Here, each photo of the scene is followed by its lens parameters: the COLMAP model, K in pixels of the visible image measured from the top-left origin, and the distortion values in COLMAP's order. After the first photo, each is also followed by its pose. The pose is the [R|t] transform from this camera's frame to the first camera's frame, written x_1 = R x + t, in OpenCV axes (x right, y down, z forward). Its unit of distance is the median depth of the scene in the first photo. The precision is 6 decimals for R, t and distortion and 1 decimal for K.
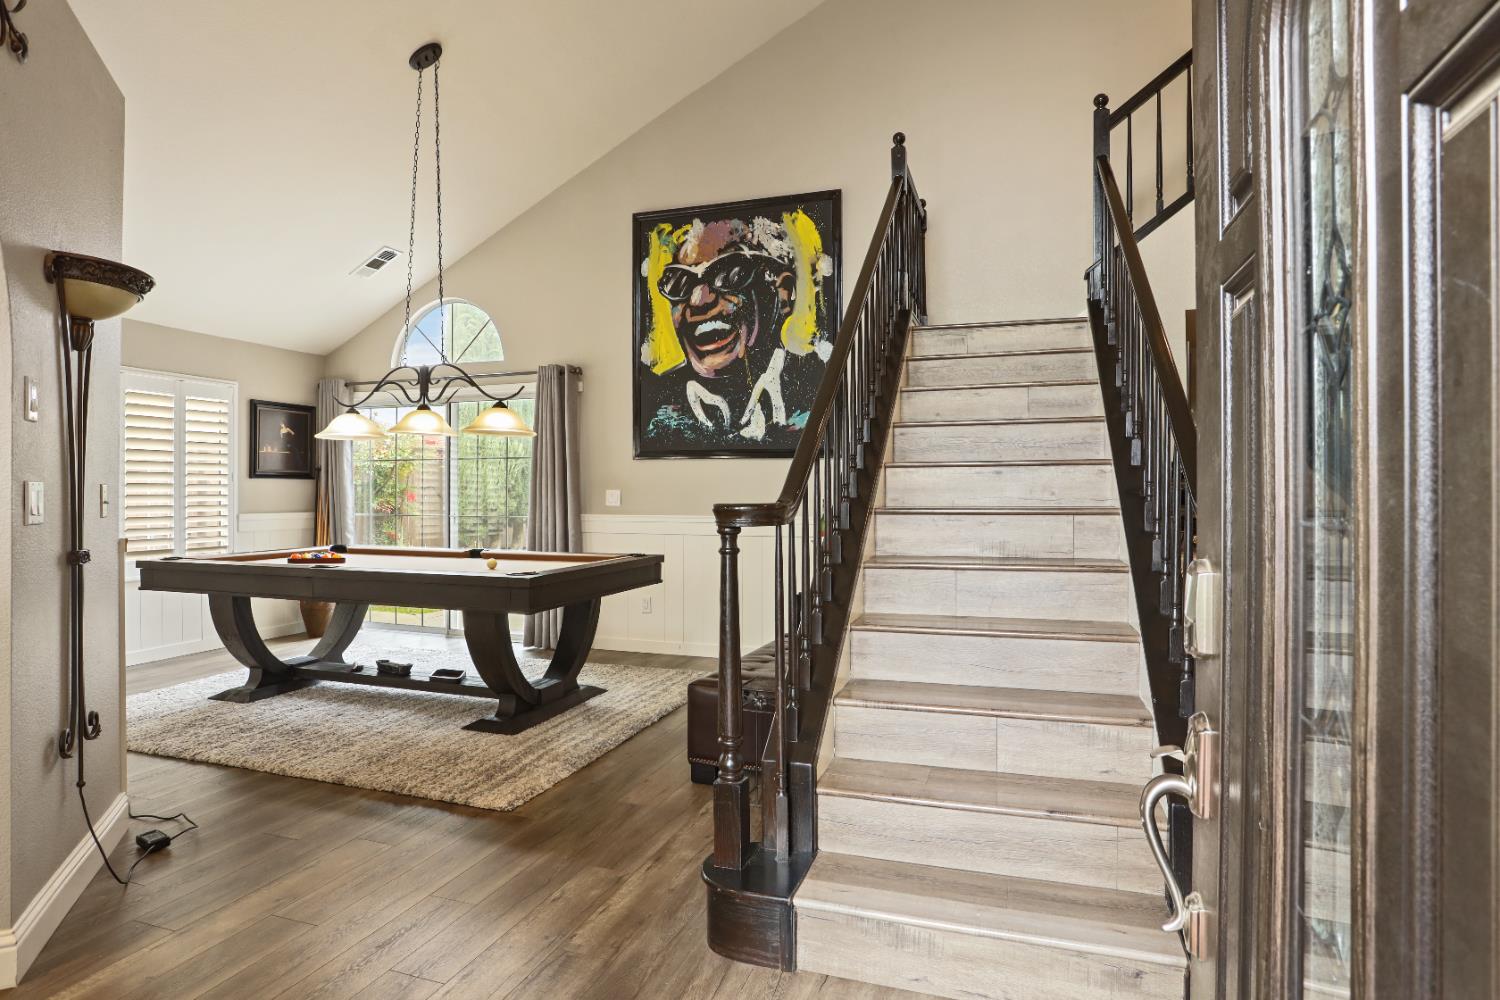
lens RADIAL K [[817.3, 0, 749.8], [0, 817.3, 491.9], [0, 0, 1]] dist [-0.057763, 0.000264]
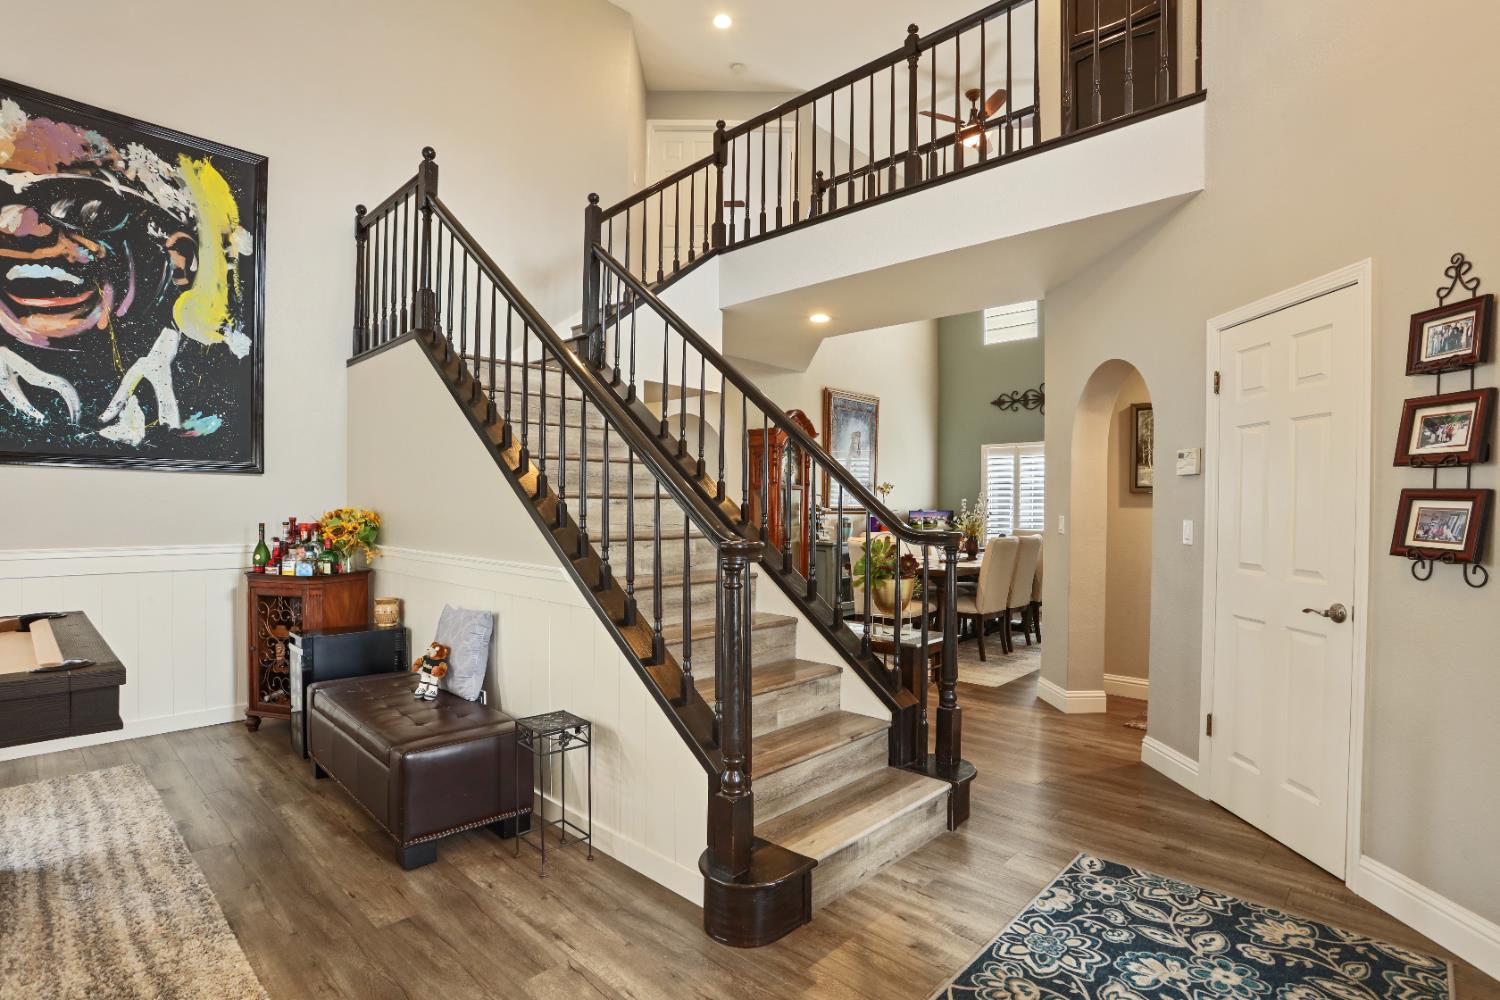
lens RADIAL K [[726.3, 0, 741.1], [0, 726.3, 506.7], [0, 0, 1]] dist [0.003321, 0.002076]
pose [[0.454785, 0.001479, 0.890600, -0.332324], [-0.005180, 0.999986, 0.000984, -0.010448], [-0.890586, -0.005060, 0.454786, 0.202840]]
